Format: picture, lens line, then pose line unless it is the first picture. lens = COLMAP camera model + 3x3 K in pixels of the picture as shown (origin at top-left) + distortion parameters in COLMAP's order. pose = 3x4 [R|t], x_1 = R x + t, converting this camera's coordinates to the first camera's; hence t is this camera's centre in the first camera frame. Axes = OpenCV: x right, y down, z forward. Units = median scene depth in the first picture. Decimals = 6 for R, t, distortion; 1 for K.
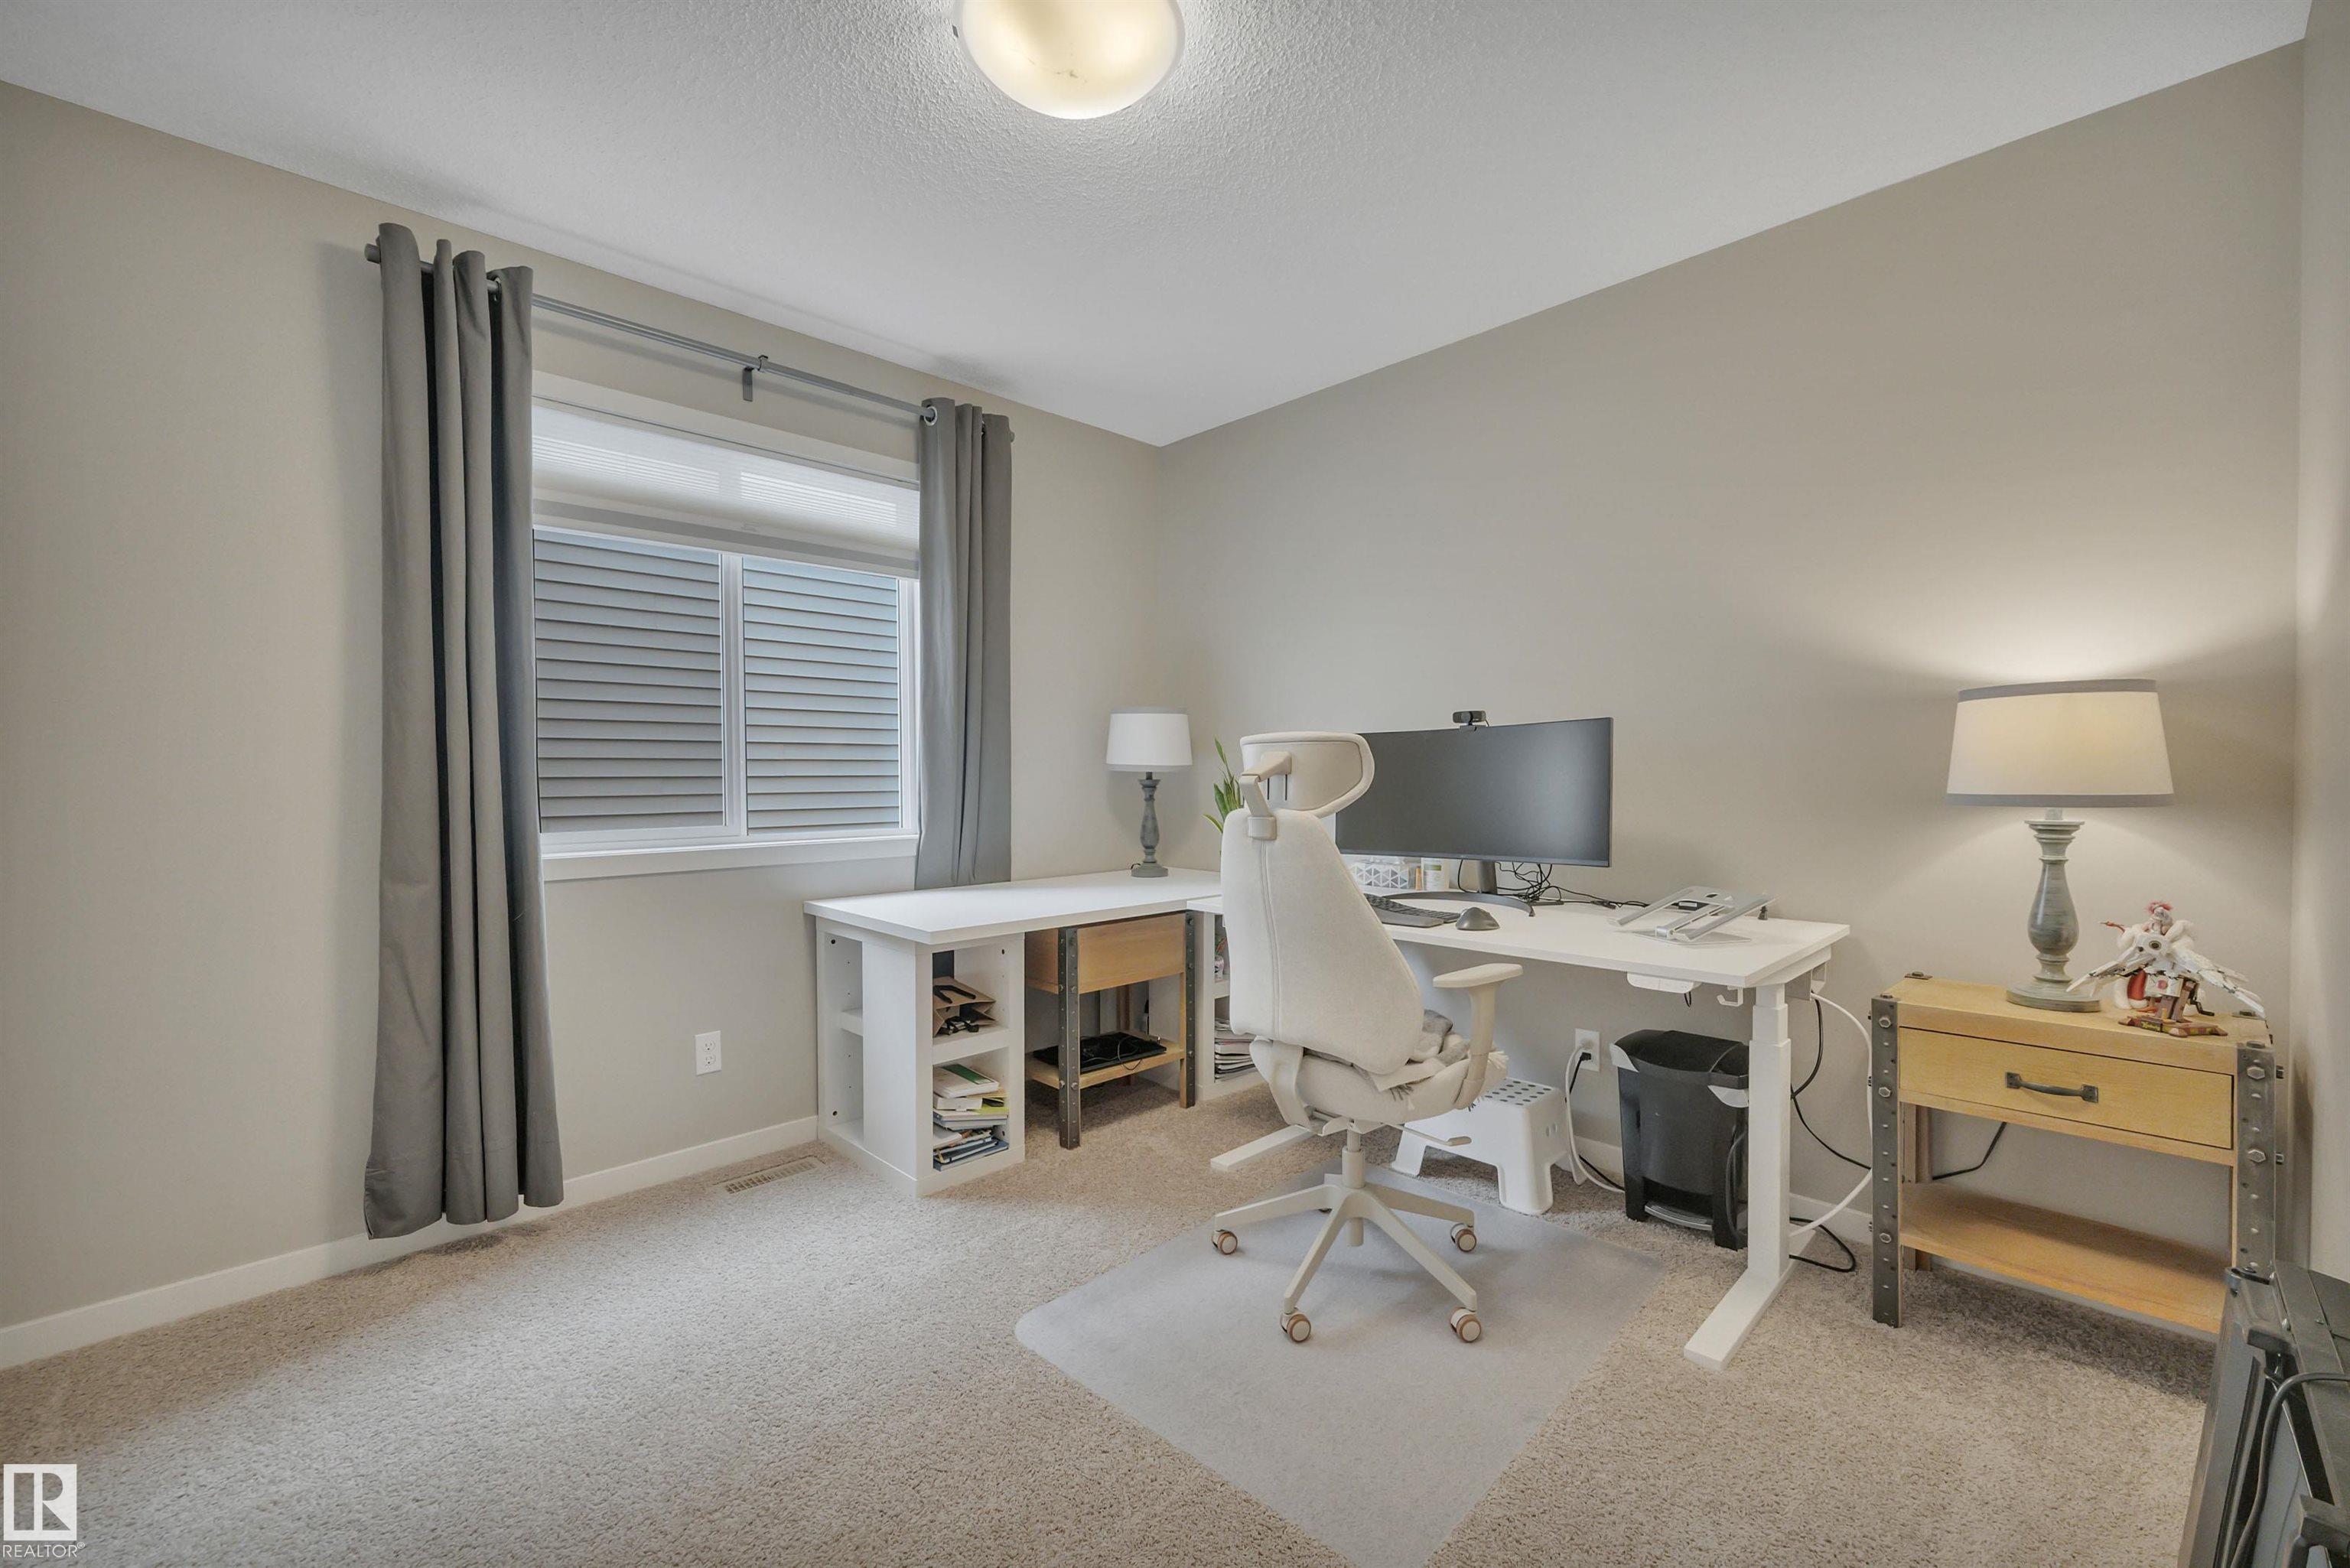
lens RADIAL K [[972.9, 0, 1170.5], [0, 972.9, 841.1], [0, 0, 1]] dist [0.001274, 0.000102]
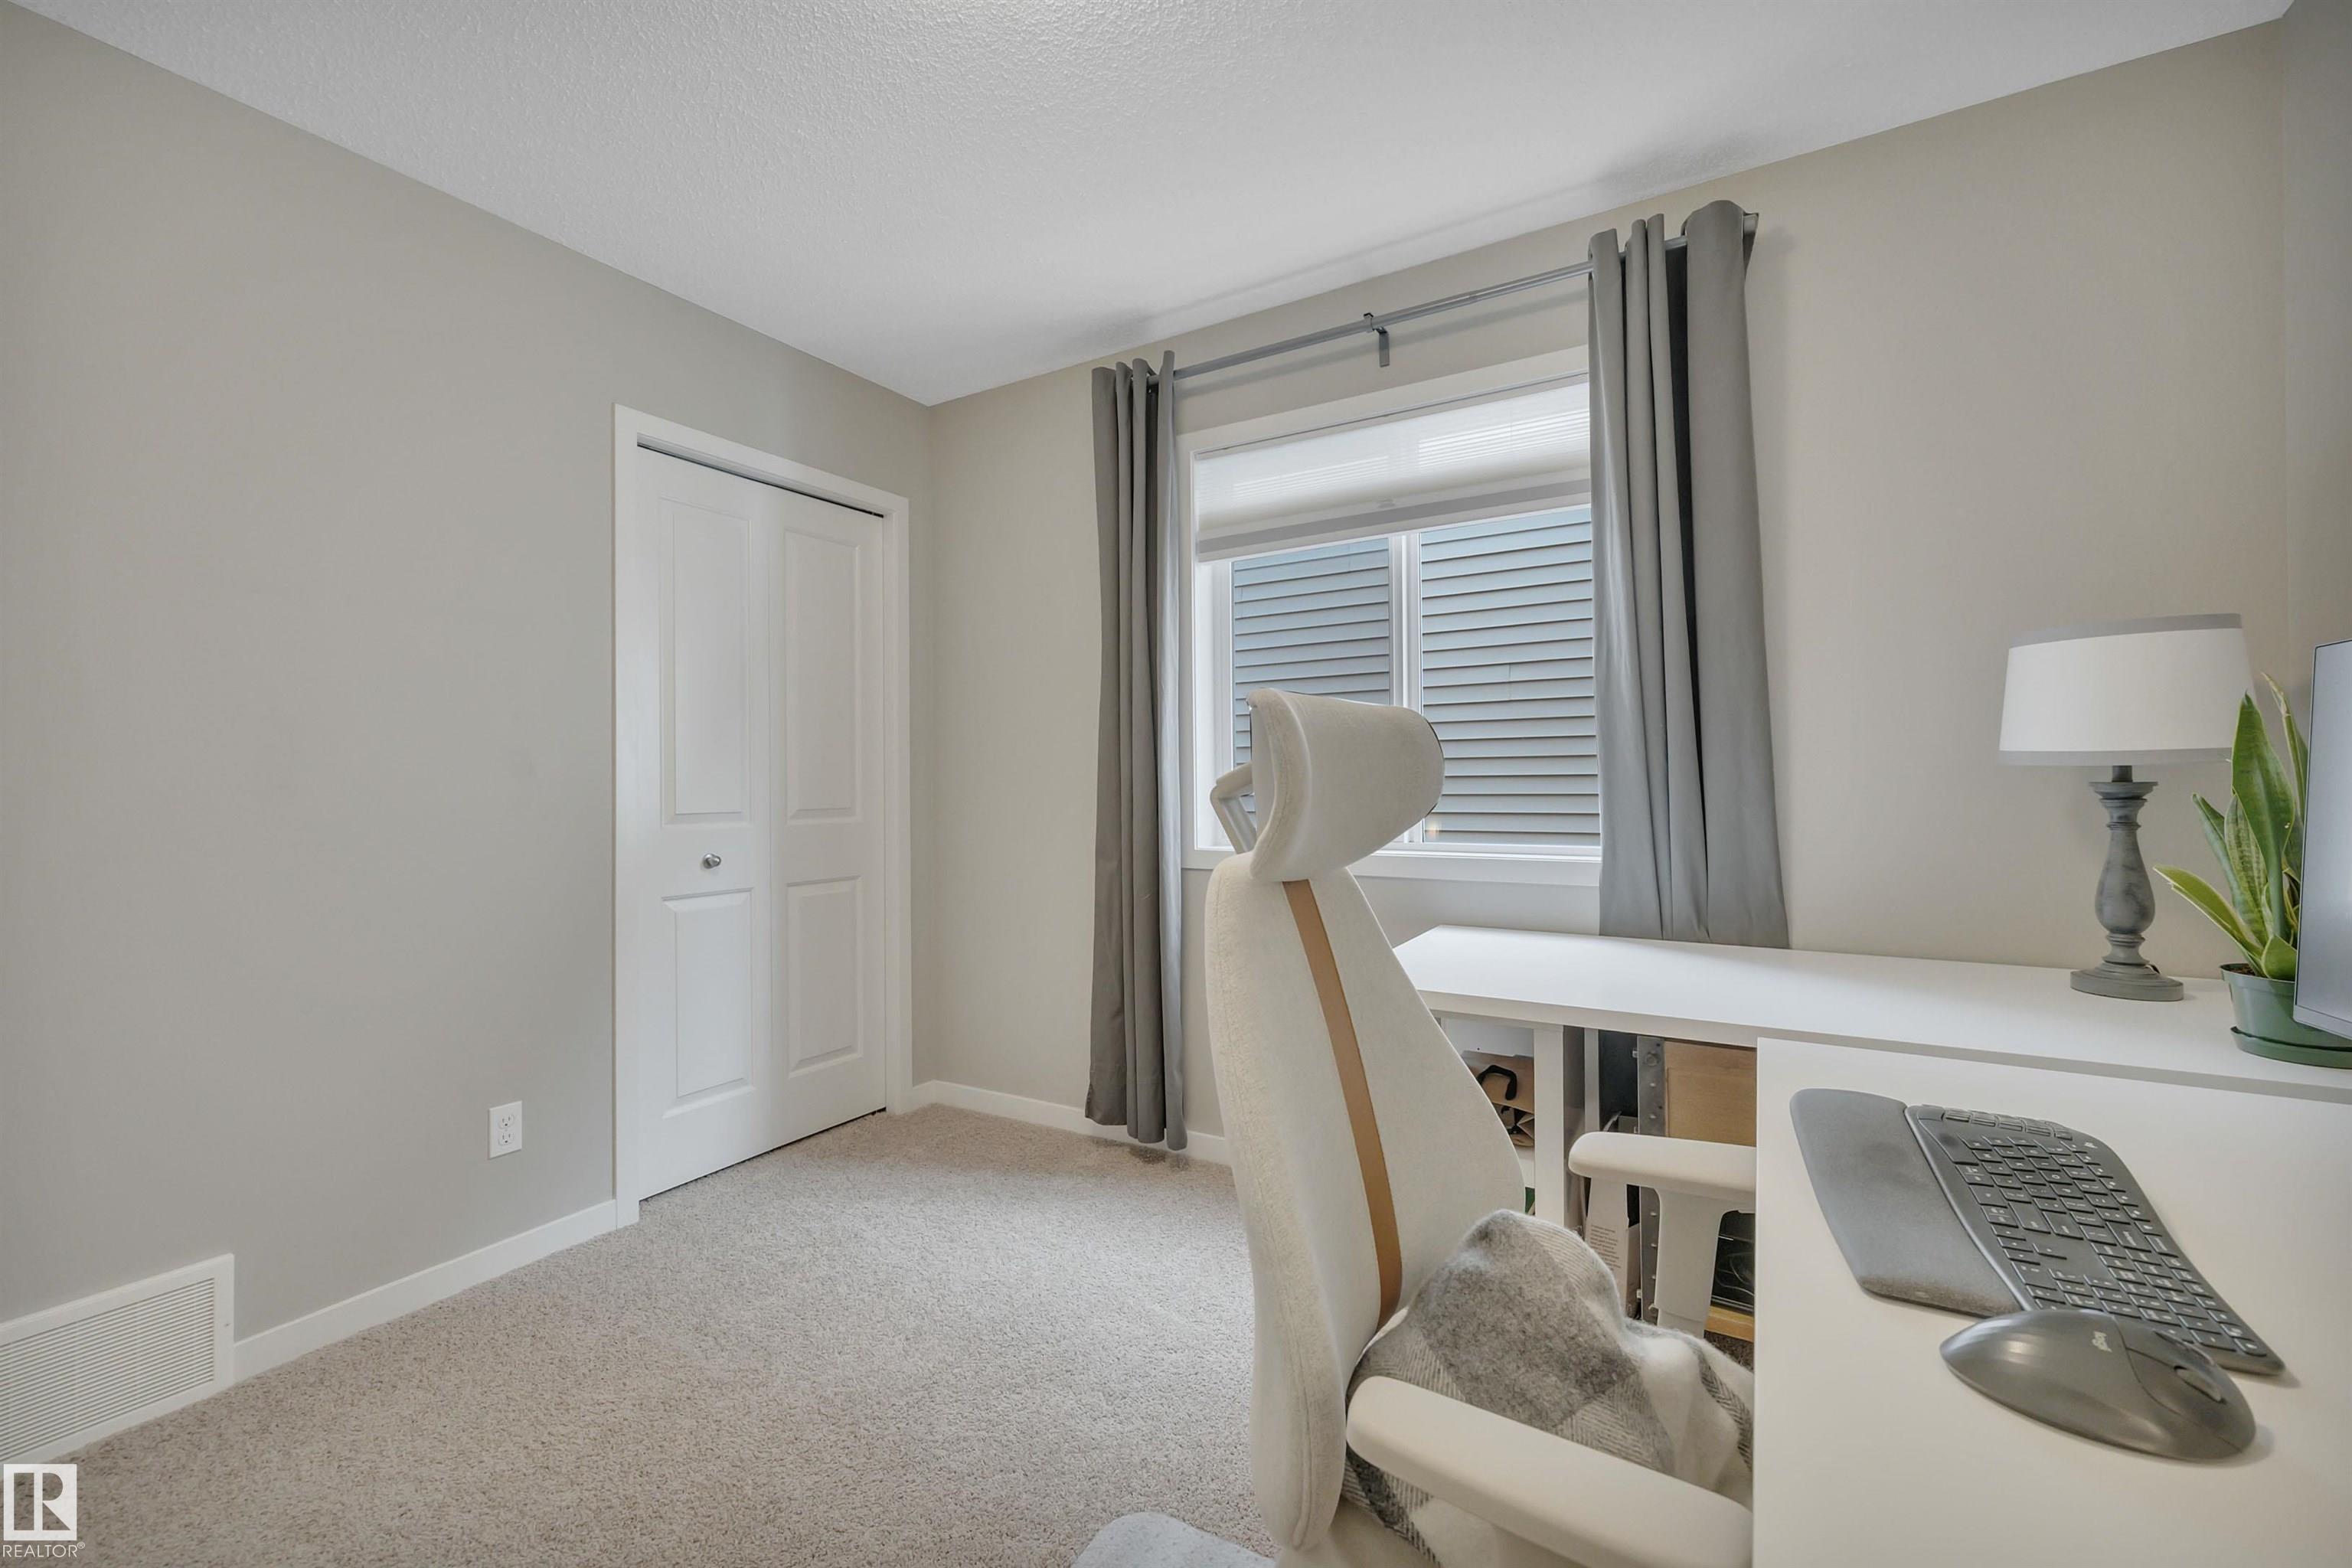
lens RADIAL K [[982.1, 0, 1139.0], [0, 982.1, 790.3], [0, 0, 1]] dist [-0.001762, -0.000055]
pose [[0.230775, 0.023116, -0.972733, 0.381288], [-0.049919, 0.998683, 0.011889, -0.050200], [0.971726, 0.045814, 0.231625, 0.531786]]
